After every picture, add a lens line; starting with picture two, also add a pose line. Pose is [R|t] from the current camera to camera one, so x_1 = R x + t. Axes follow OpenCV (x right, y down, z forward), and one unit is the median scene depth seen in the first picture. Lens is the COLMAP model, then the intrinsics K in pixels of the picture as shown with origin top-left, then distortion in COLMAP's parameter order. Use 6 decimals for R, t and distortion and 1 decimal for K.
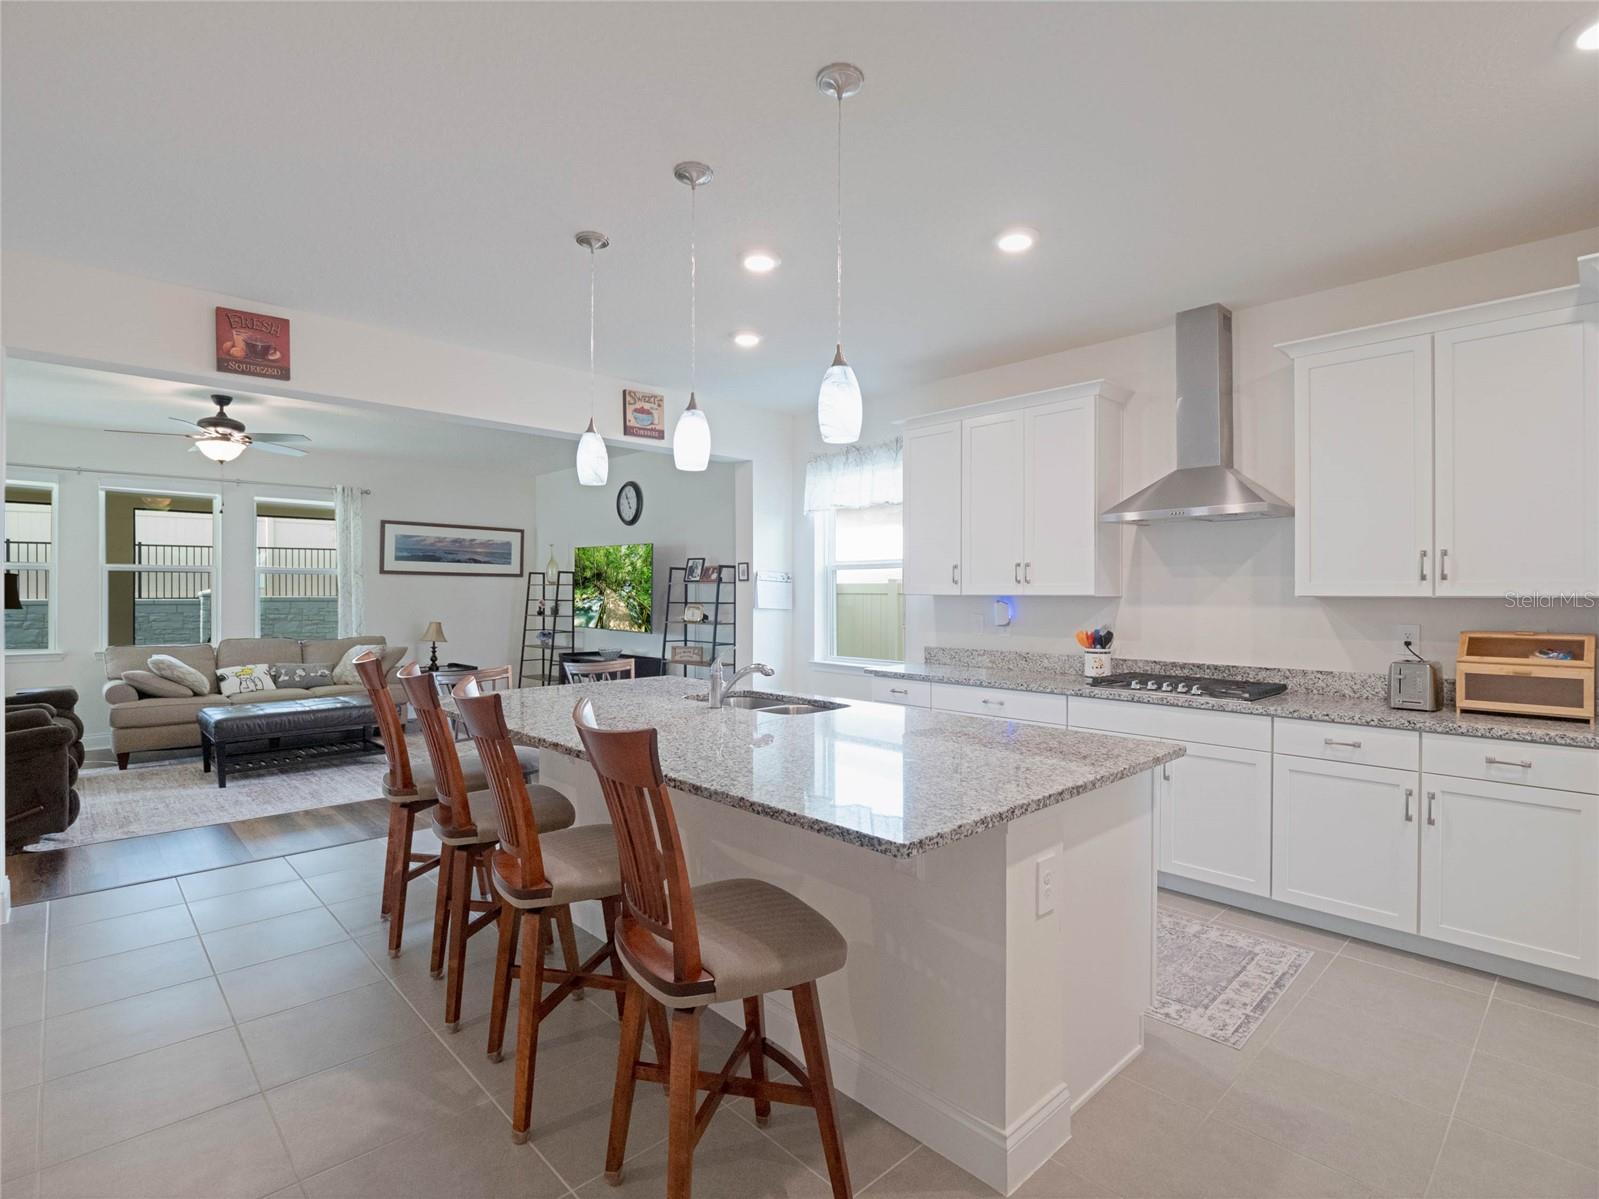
lens RADIAL K [[788.4, 0, 796.8], [0, 788.4, 599.0], [0, 0, 1]] dist [-0.010683, -0.002094]
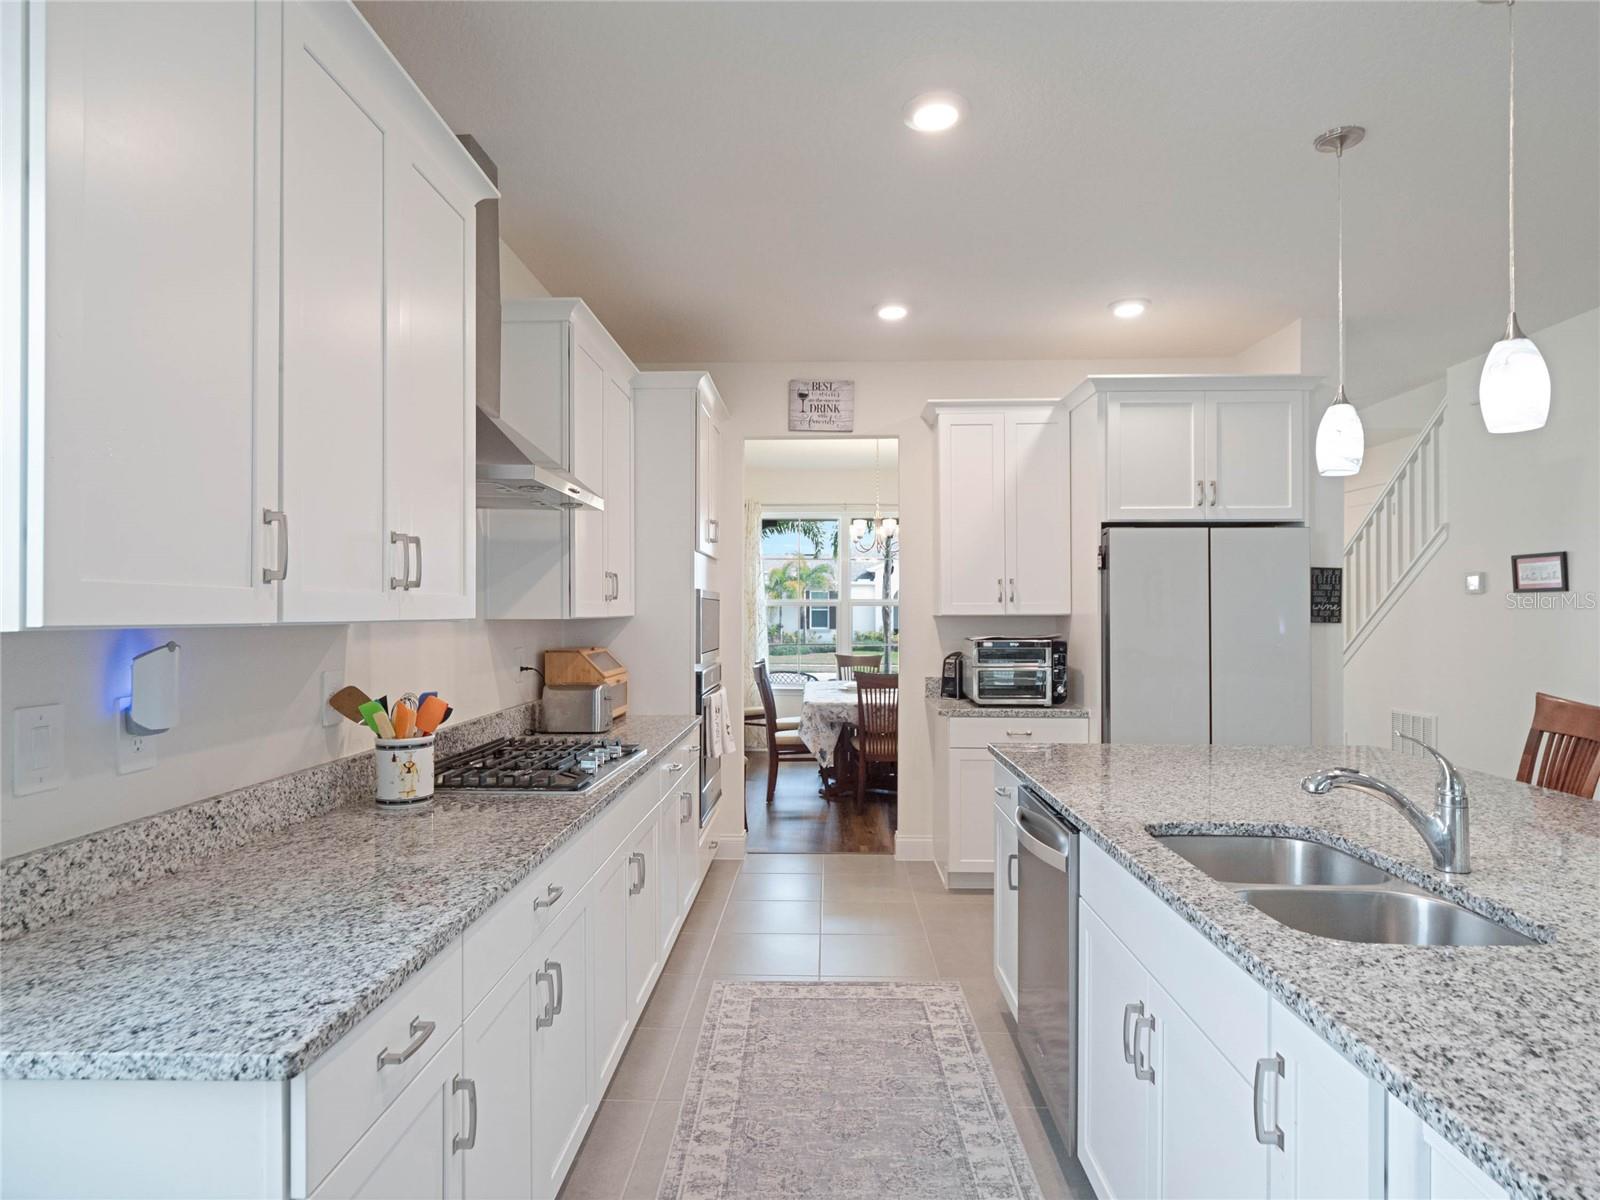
lens RADIAL K [[915.6, 0, 792.0], [0, 915.6, 603.2], [0, 0, 1]] dist [-0.000965, 0.000020]
pose [[-0.703970, 0.005206, 0.710211, -0.116054], [0.004641, 0.999986, -0.002730, -0.008748], [-0.710215, 0.001374, -0.703984, 0.905027]]
